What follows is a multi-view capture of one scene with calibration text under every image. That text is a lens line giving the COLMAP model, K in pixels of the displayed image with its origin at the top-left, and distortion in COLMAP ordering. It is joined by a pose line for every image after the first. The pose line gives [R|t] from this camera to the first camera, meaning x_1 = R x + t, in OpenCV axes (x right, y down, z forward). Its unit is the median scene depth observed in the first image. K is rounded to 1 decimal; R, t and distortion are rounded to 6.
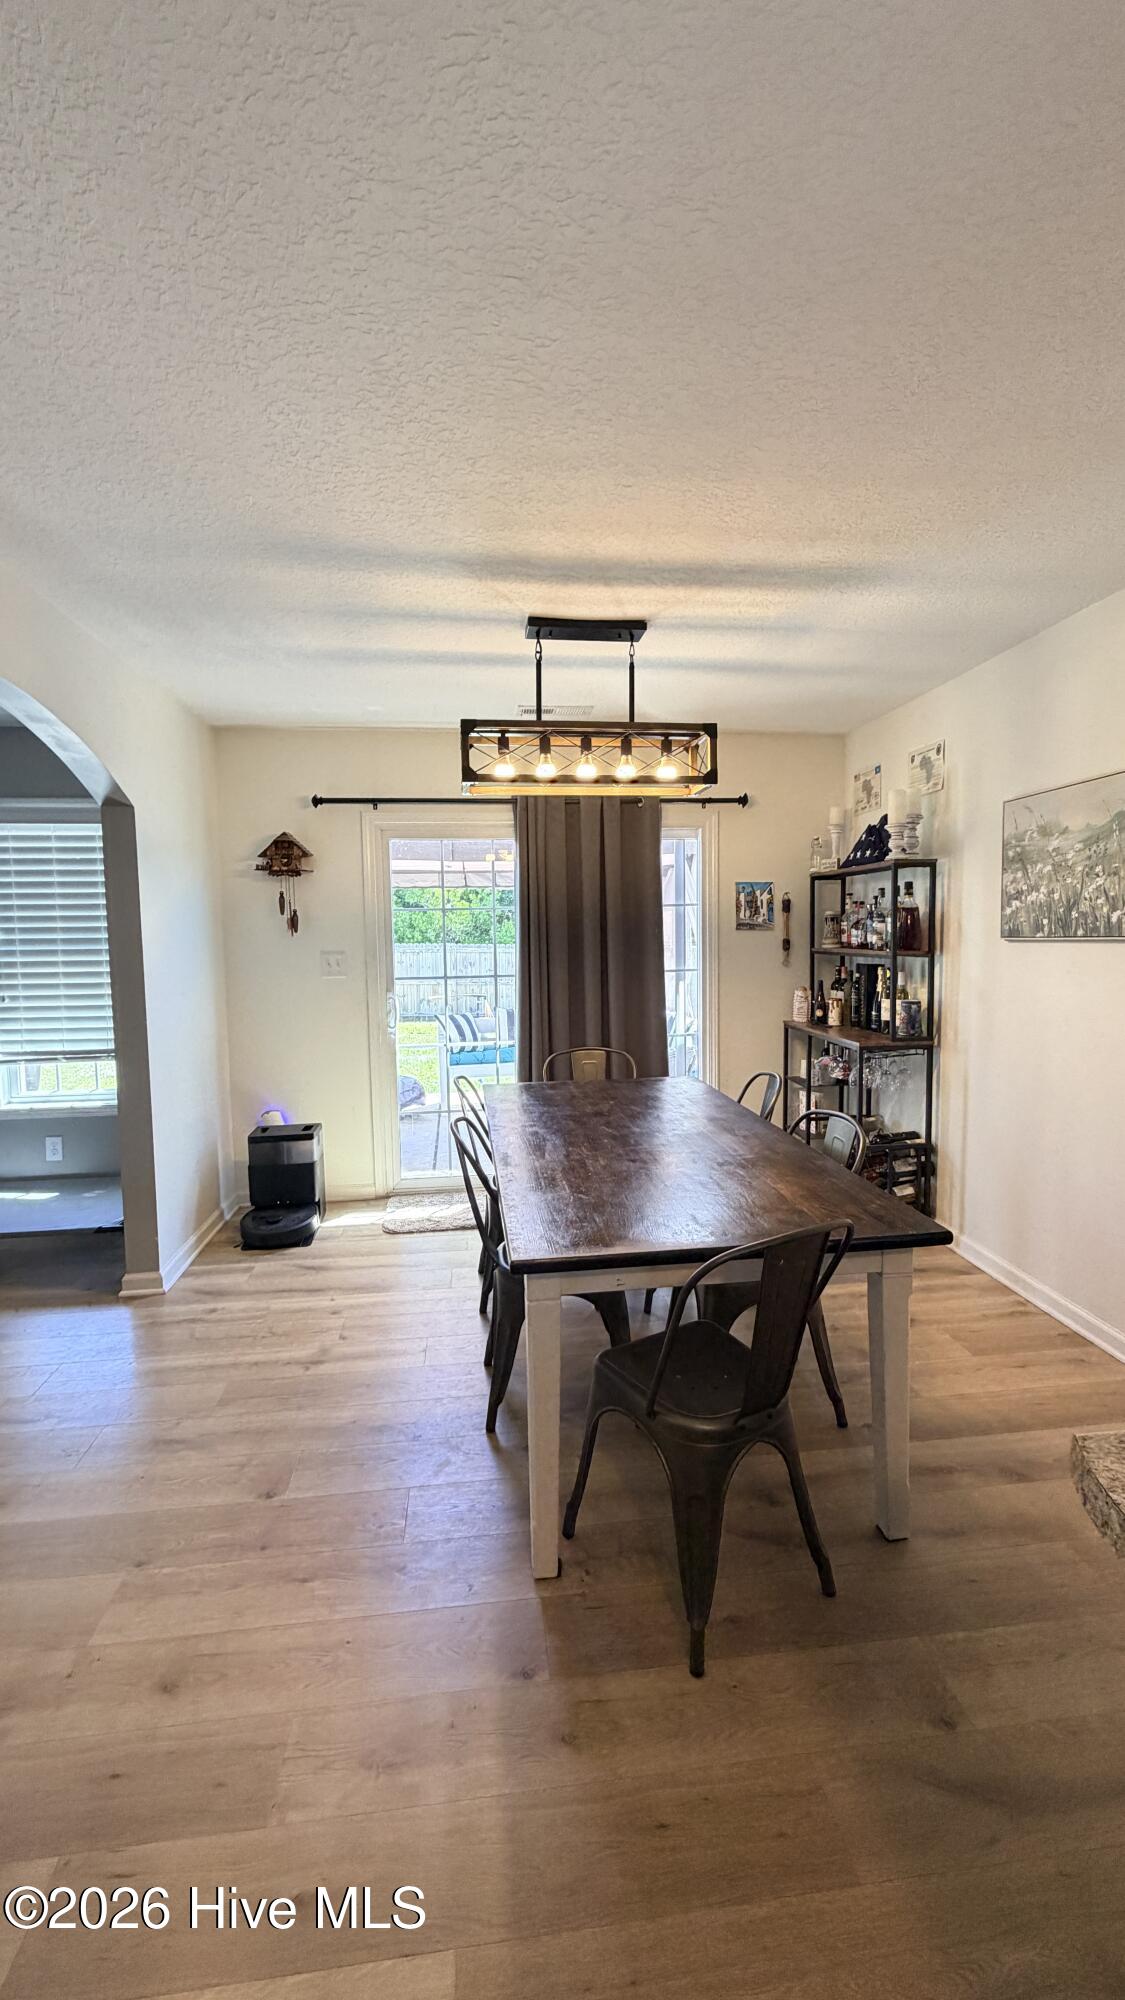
lens RADIAL K [[796.2, 0, 559.4], [0, 796.2, 990.9], [0, 0, 1]] dist [0.000476, -0.000577]
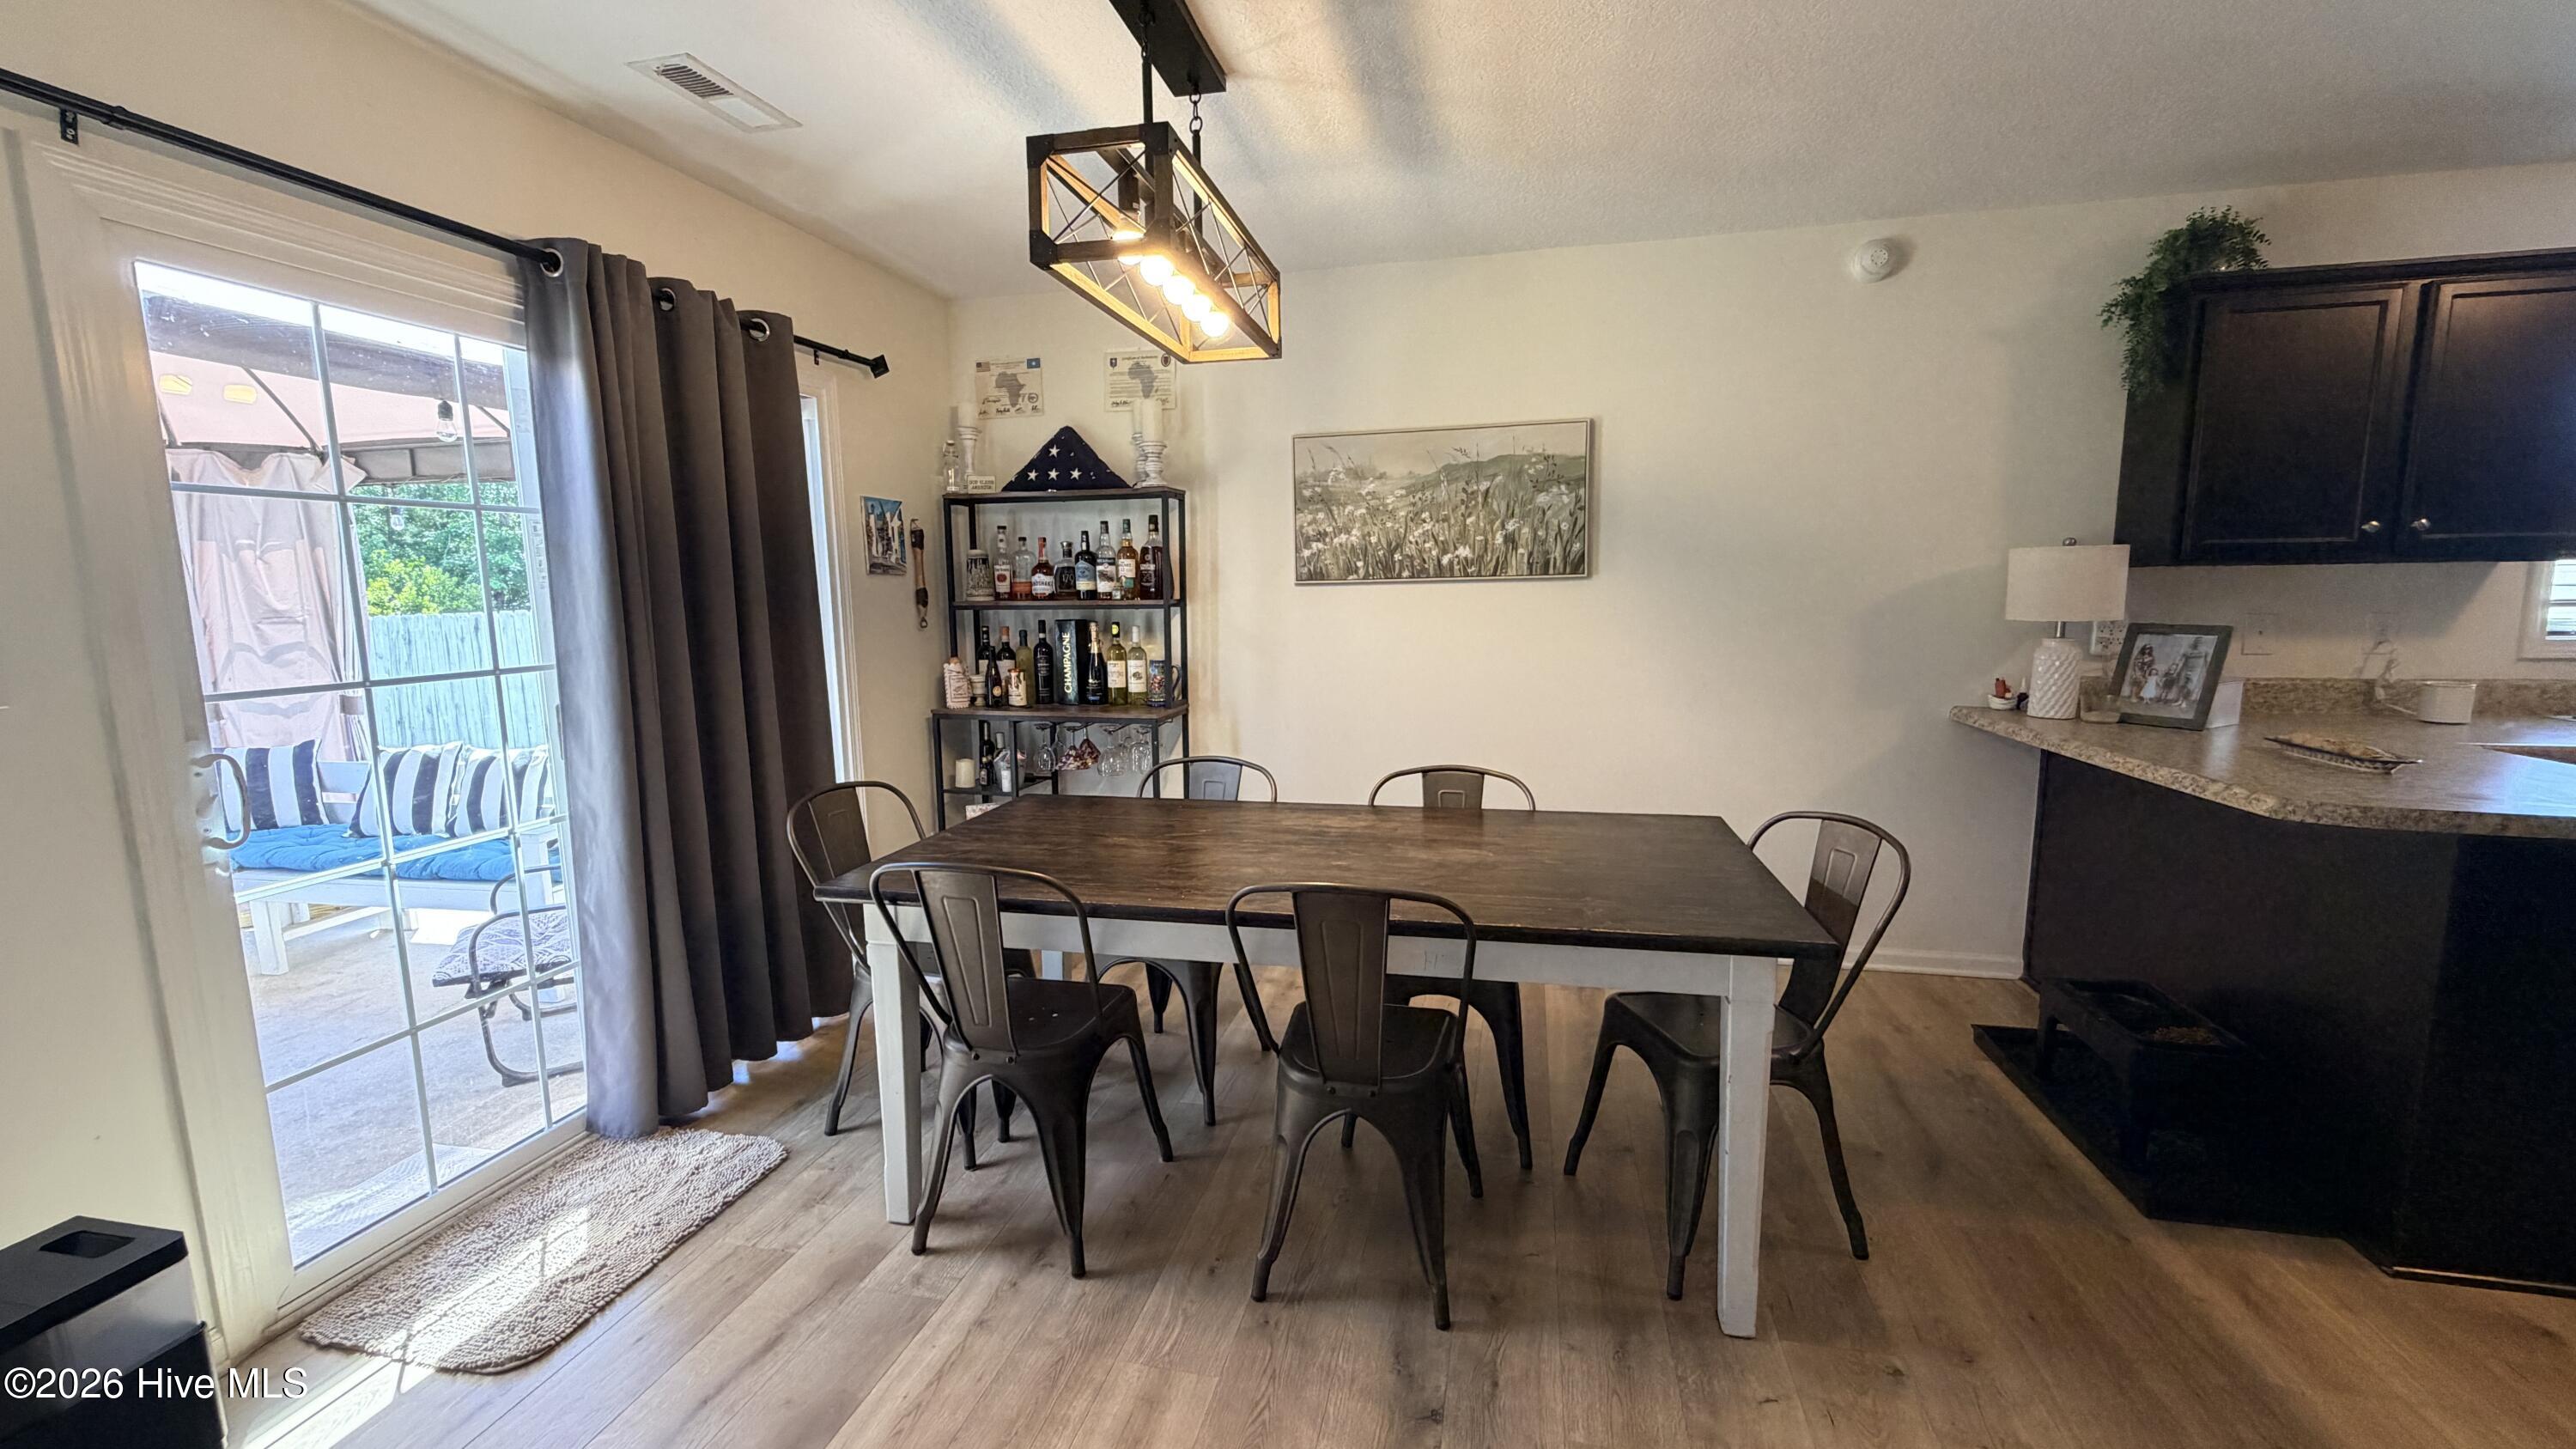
lens RADIAL K [[1025.7, 0, 1279.6], [0, 1025.7, 728.4], [0, 0, 1]] dist [0.000476, -0.000577]
pose [[0.335670, -0.118895, 0.934446, -0.503505], [0.078053, 0.992102, 0.098193, -0.011020], [-0.938740, 0.039976, 0.342299, 0.485194]]
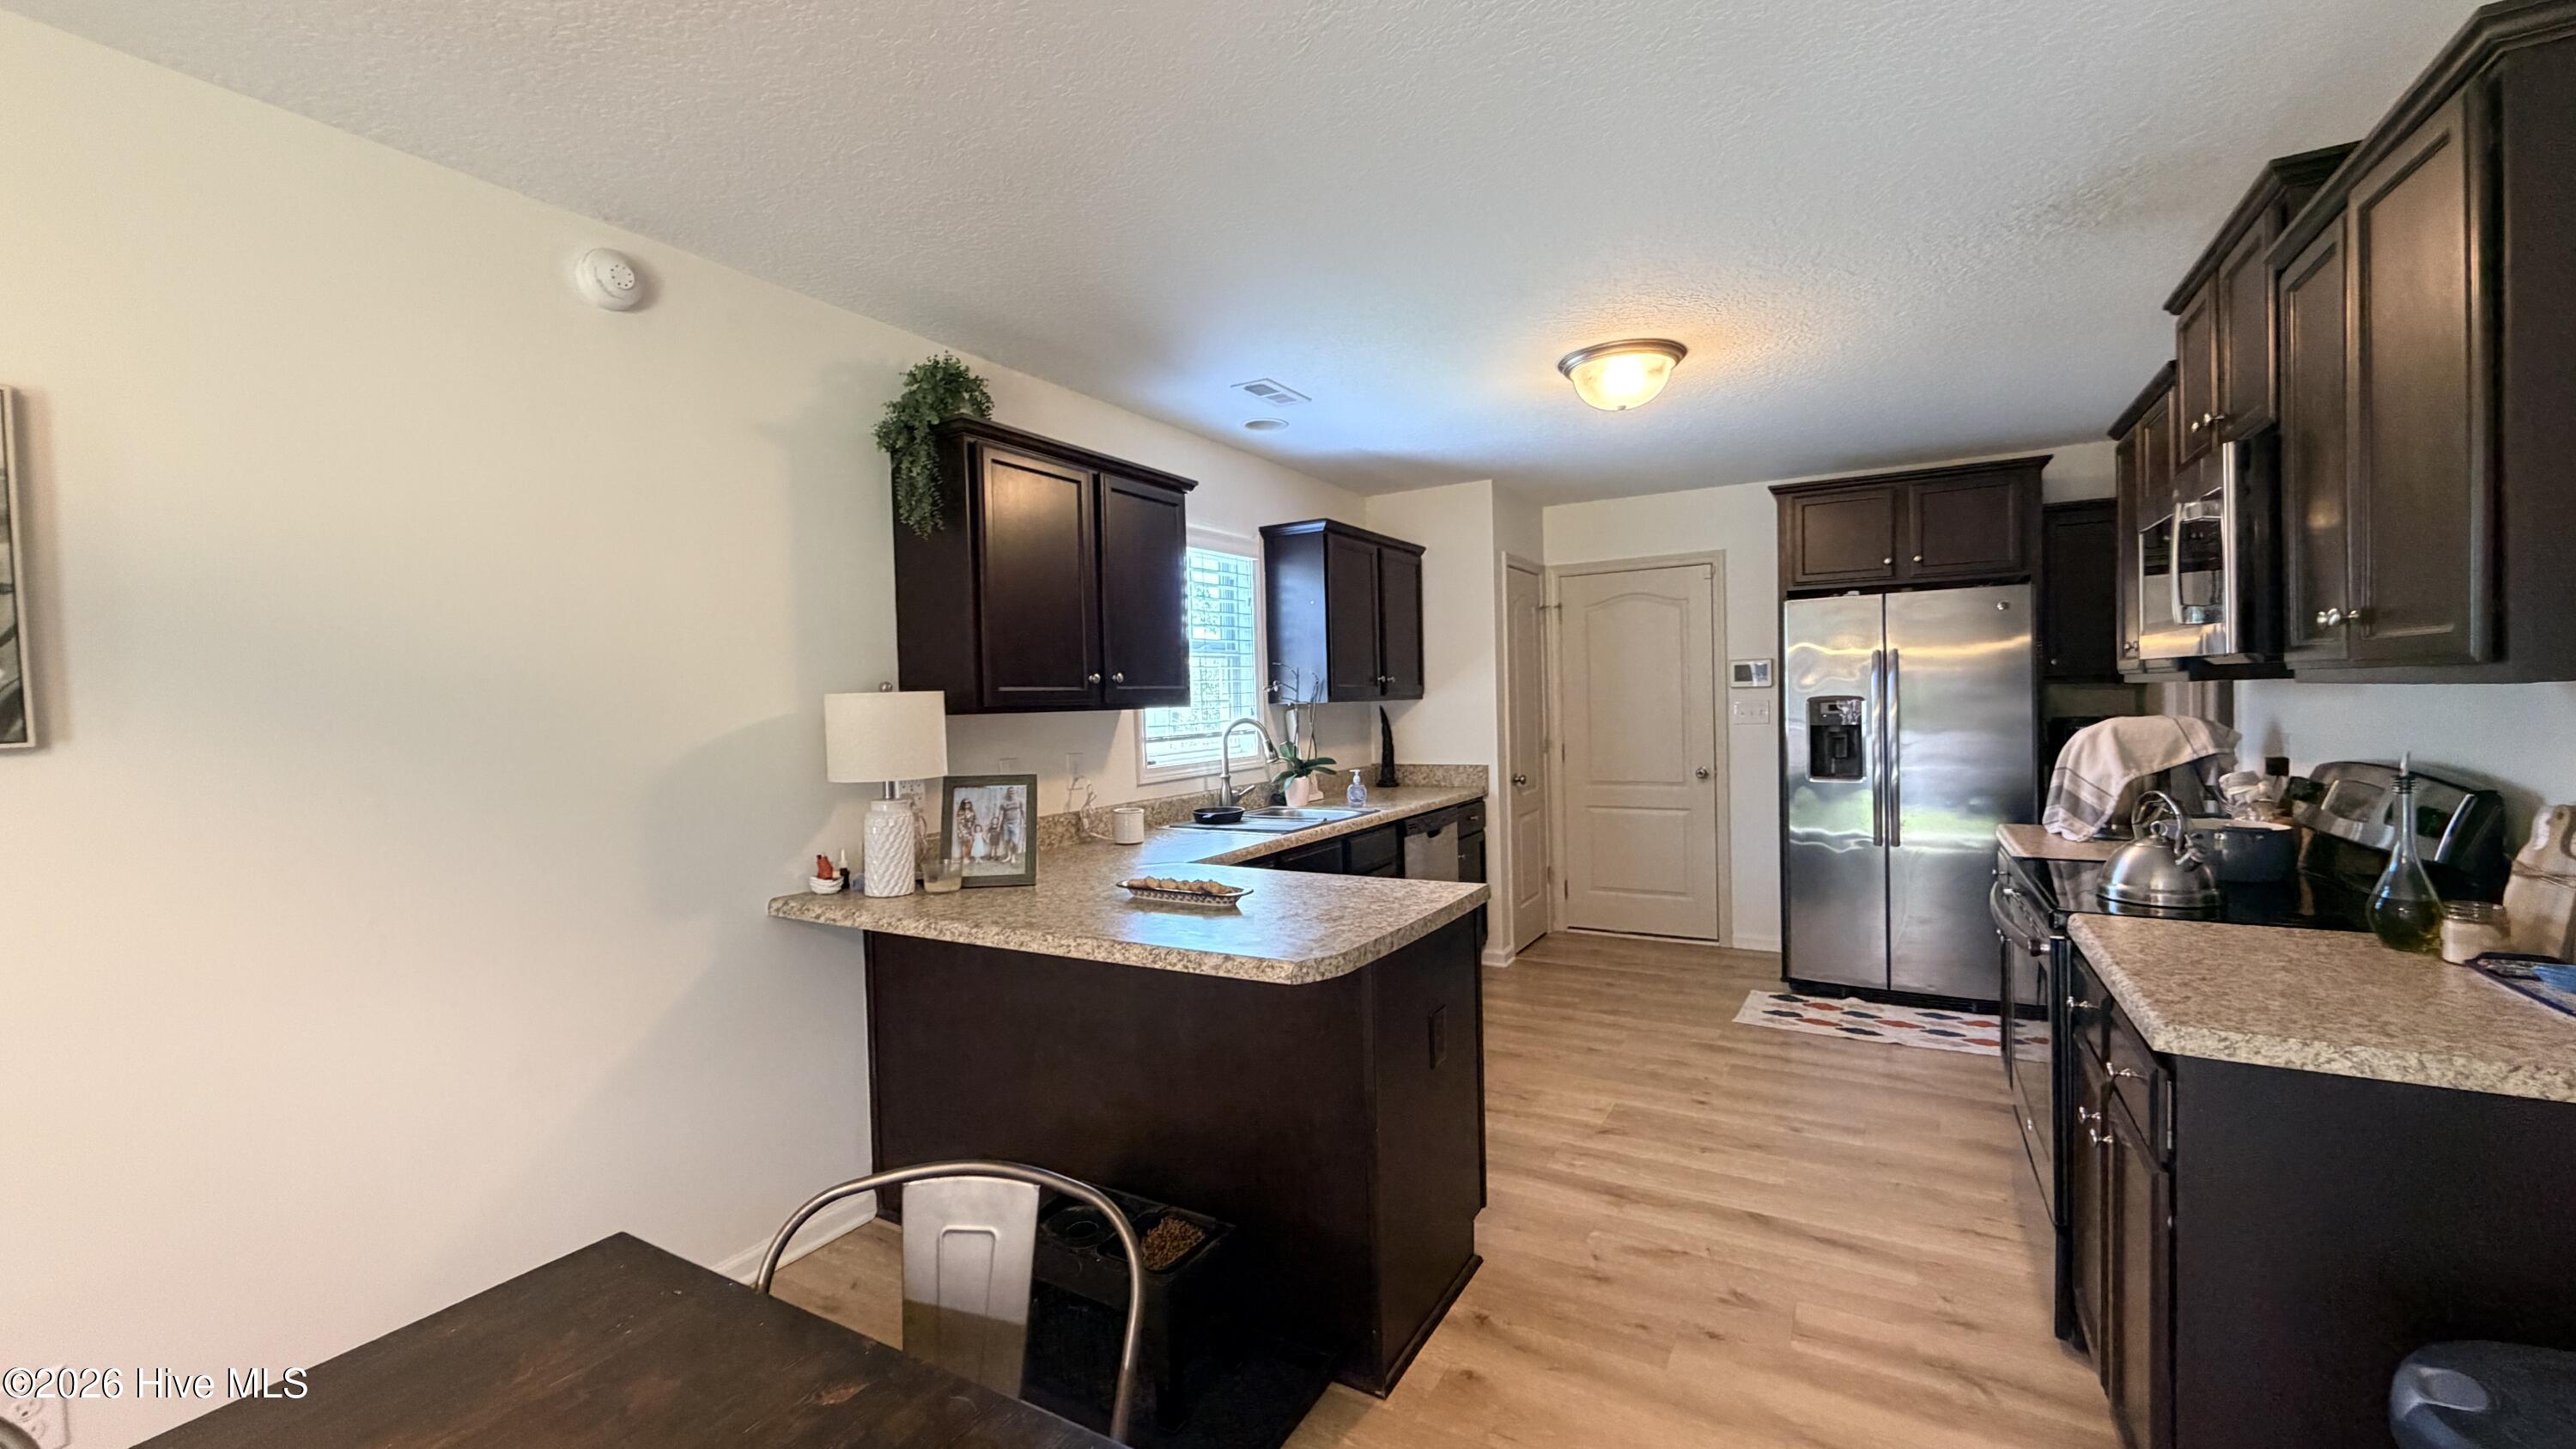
lens RADIAL K [[1025.7, 0, 1277.3], [0, 1025.7, 725.0], [0, 0, 1]] dist [0.000476, -0.000577]
pose [[-0.796437, 0.022969, 0.604285, -0.151756], [0.083893, 0.993812, 0.072795, -0.031262], [-0.598874, 0.108672, -0.793436, 0.562535]]
